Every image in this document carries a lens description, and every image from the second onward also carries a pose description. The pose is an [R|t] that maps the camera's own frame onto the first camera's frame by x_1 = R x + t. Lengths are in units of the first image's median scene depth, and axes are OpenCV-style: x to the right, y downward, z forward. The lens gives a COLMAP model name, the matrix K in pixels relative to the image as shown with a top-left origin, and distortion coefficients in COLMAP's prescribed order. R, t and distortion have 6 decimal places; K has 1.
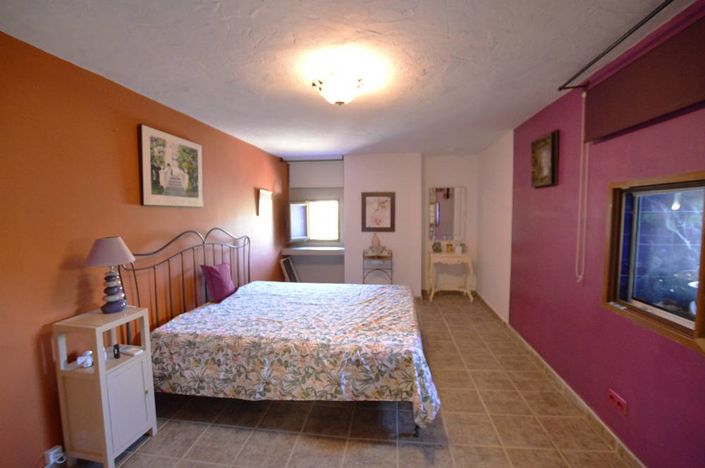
lens RADIAL K [[320.6, 0, 351.0], [0, 320.6, 237.0], [0, 0, 1]] dist [-0.027721, 0.000810]
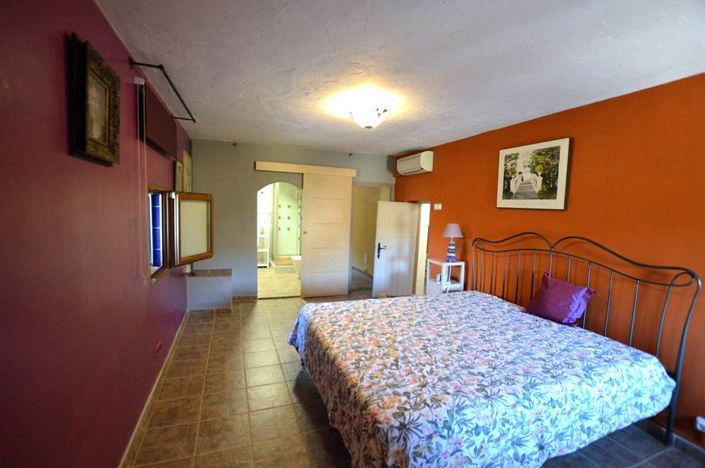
lens RADIAL K [[320.6, 0, 351.0], [0, 320.6, 237.0], [0, 0, 1]] dist [-0.027721, 0.000810]
pose [[-0.879423, 0.031091, -0.475025, 0.534055], [-0.057174, 0.983744, 0.170234, -0.159355], [0.472596, 0.176867, -0.863349, 1.757828]]
